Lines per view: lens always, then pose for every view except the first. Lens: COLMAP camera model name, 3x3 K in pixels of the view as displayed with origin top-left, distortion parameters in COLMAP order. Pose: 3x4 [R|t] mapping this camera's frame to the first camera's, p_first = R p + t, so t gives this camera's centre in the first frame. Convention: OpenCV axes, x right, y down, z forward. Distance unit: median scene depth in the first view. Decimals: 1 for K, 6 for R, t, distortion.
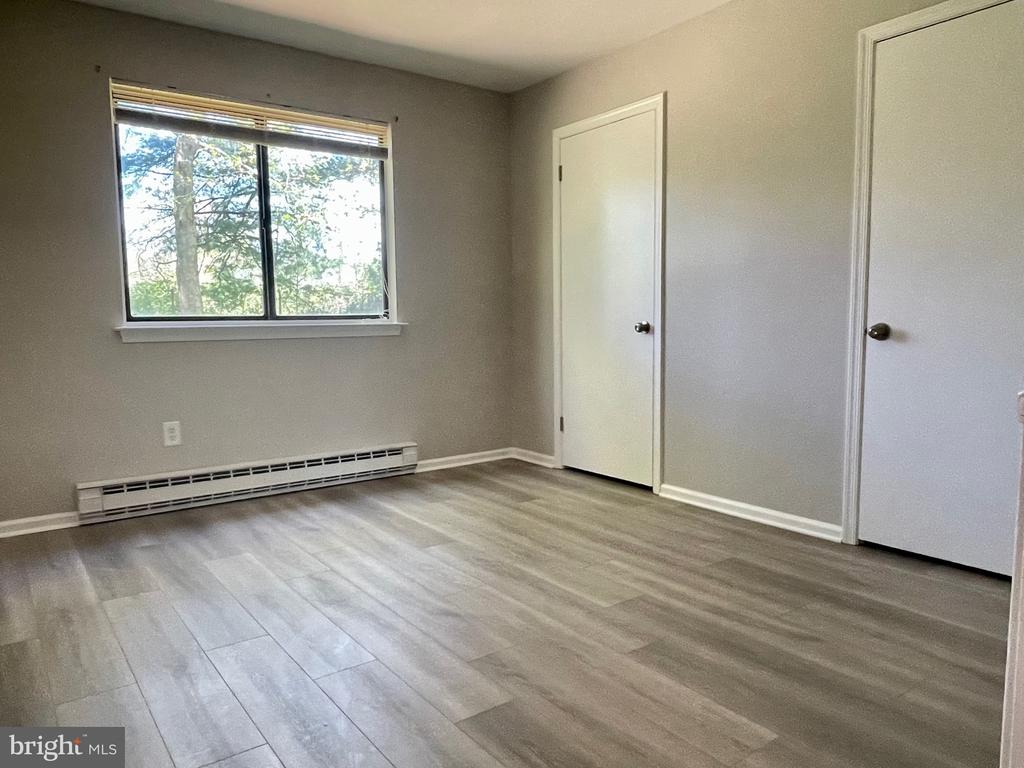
lens RADIAL K [[710.8, 0, 511.9], [0, 710.8, 383.6], [0, 0, 1]] dist [0.005123, -0.001095]
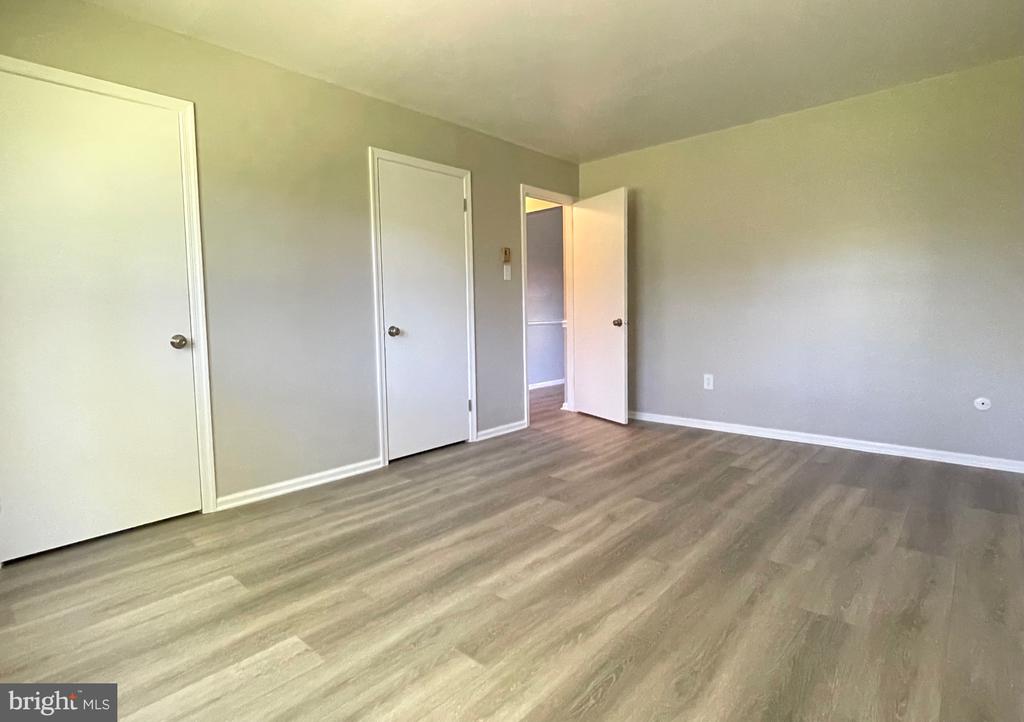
lens RADIAL K [[526.8, 0, 515.4], [0, 526.8, 357.8], [0, 0, 1]] dist [0.001458, 0.000042]
pose [[-0.194261, -0.075054, 0.978074, -0.499647], [0.112757, 0.988751, 0.098269, -0.066717], [-0.974448, 0.129374, -0.183613, 0.636073]]
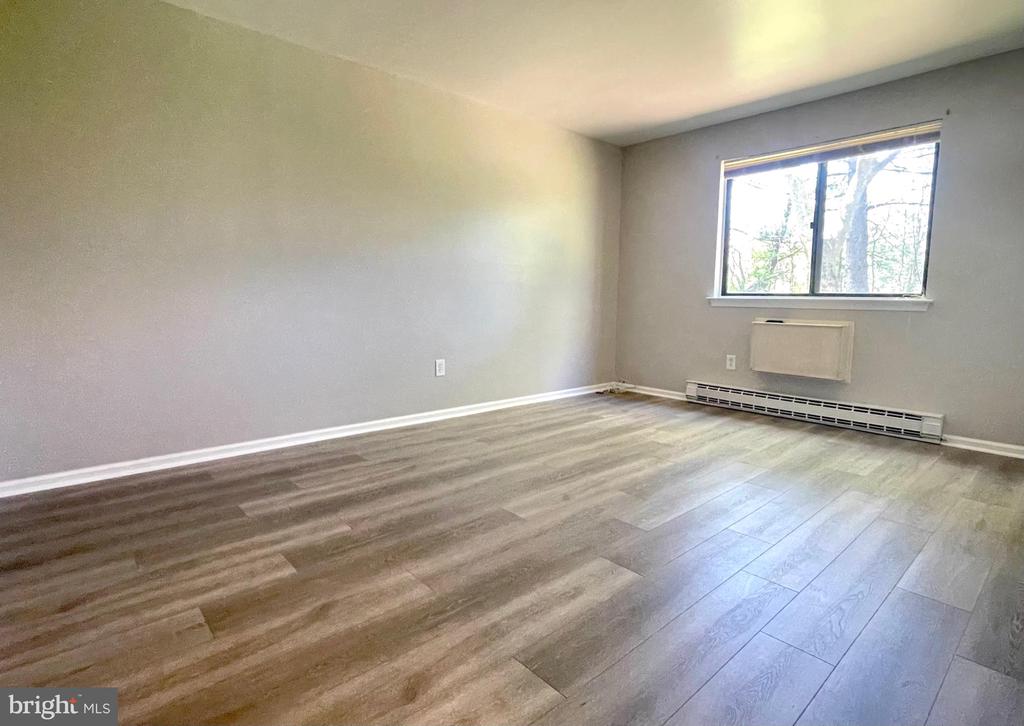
lens RADIAL K [[526.8, 0, 514.1], [0, 526.8, 362.5], [0, 0, 1]] dist [0.001458, 0.000042]
pose [[0.081486, 0.135708, -0.987392, 0.612429], [-0.102721, 0.986555, 0.127116, -0.030156], [0.991367, 0.091068, 0.094330, 0.315653]]
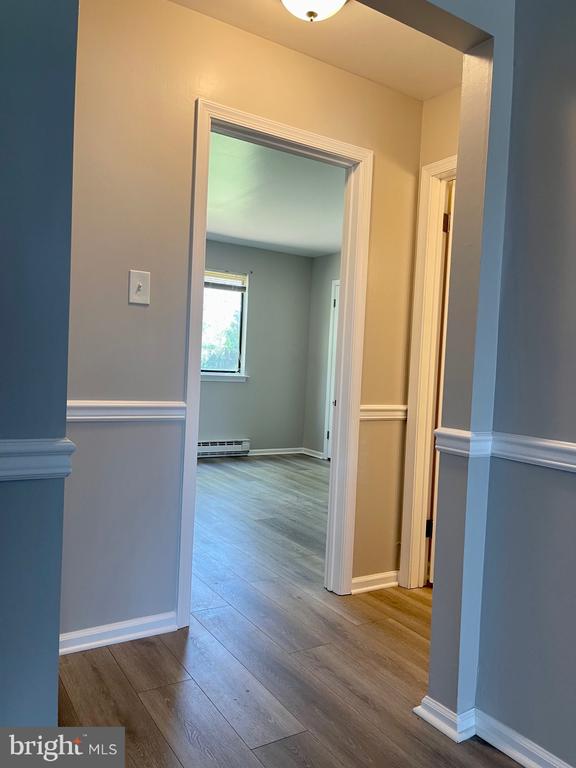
lens RADIAL K [[583.9, 0, 290.9], [0, 583.9, 383.1], [0, 0, 1]] dist [-0.077983, -0.002298]
pose [[0.994772, 0.062314, -0.080907, 0.096816], [-0.067665, 0.995578, -0.065165, 0.030150], [0.076489, 0.070299, 0.994589, -0.582008]]
